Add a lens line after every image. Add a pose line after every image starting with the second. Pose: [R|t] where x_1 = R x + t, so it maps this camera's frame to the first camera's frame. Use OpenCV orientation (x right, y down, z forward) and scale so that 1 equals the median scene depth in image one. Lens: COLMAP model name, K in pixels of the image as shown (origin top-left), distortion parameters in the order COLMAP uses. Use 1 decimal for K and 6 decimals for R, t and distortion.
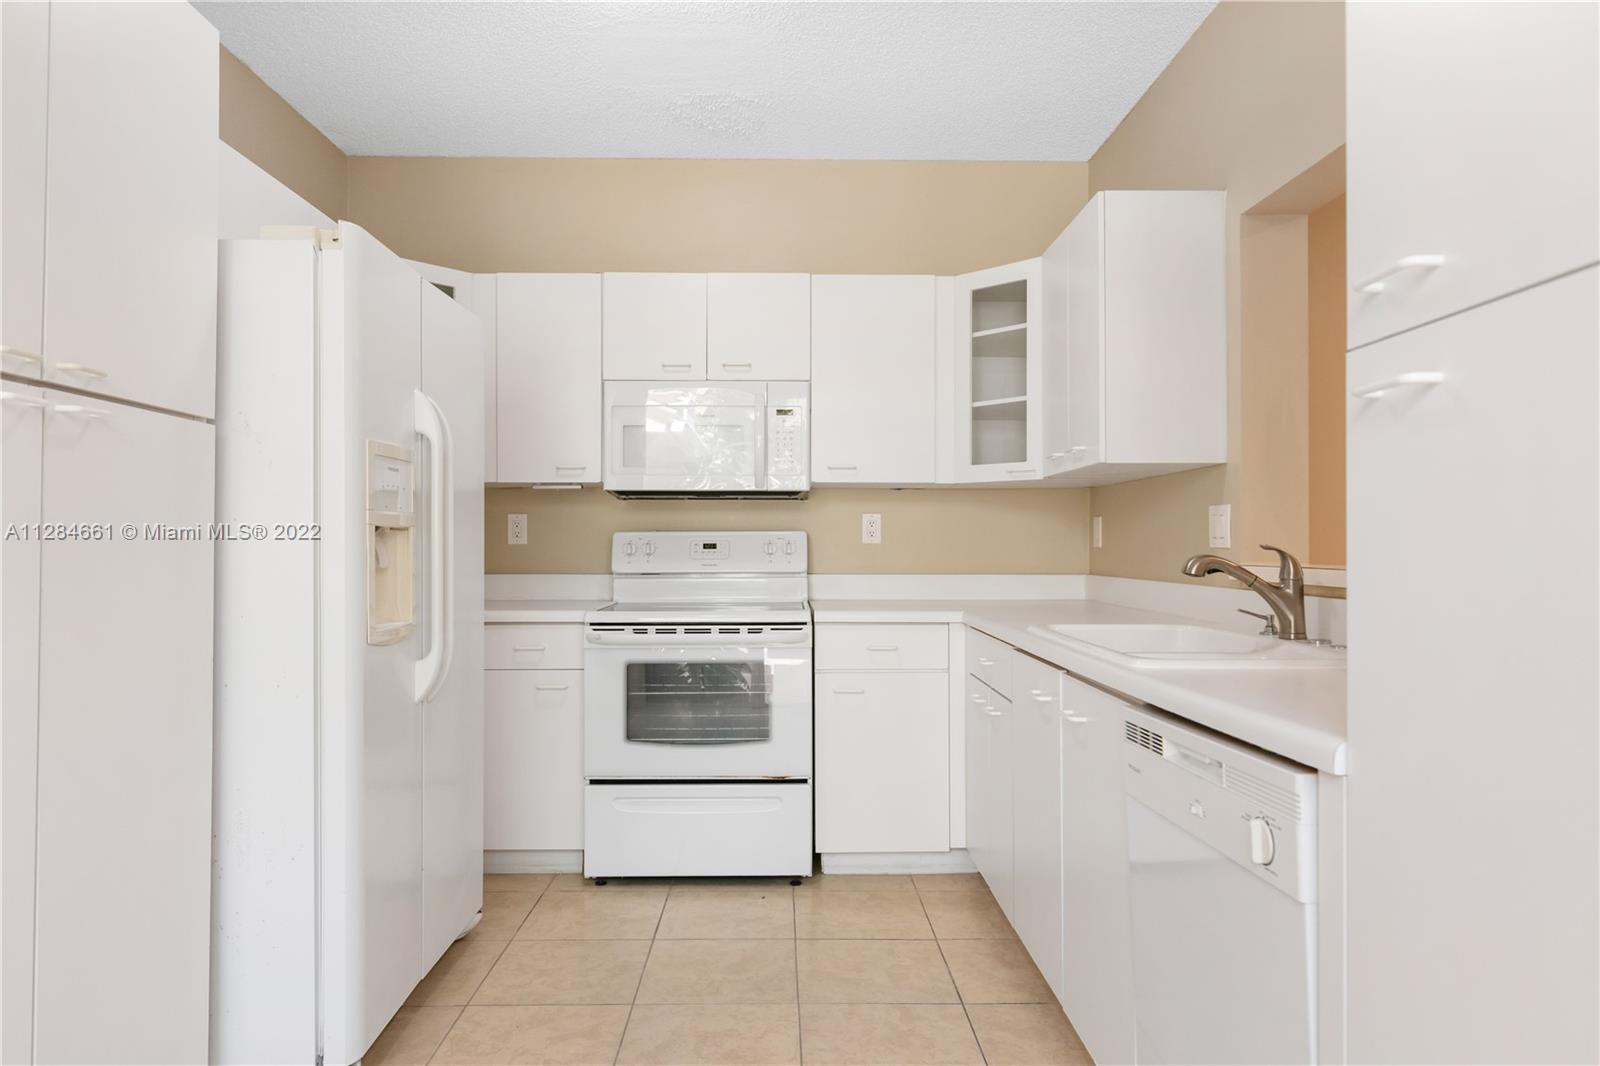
lens RADIAL K [[991.6, 0, 802.1], [0, 991.6, 539.3], [0, 0, 1]] dist [0.006737, -0.003258]
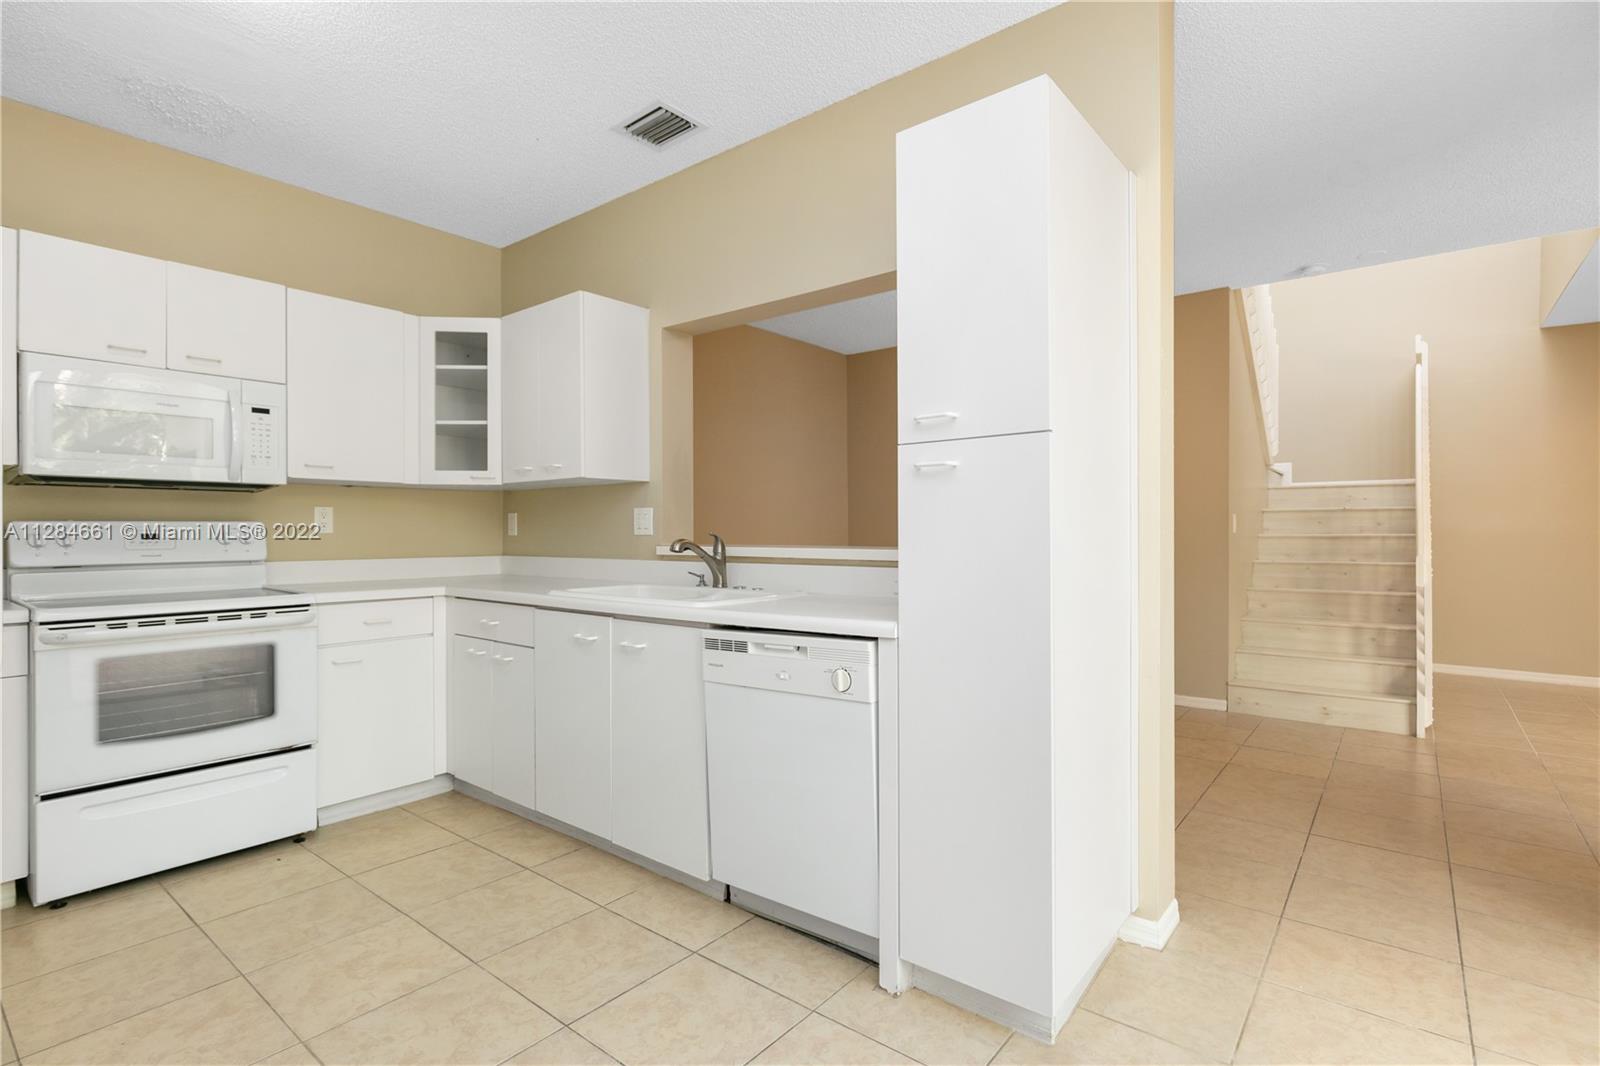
lens RADIAL K [[765.5, 0, 798.1], [0, 765.5, 530.3], [0, 0, 1]] dist [0.000254, -0.000635]
pose [[0.643996, -0.000801, 0.765029, -0.302878], [-0.000652, 0.999999, 0.001595, -0.000878], [-0.765029, -0.001526, 0.643994, 0.026299]]
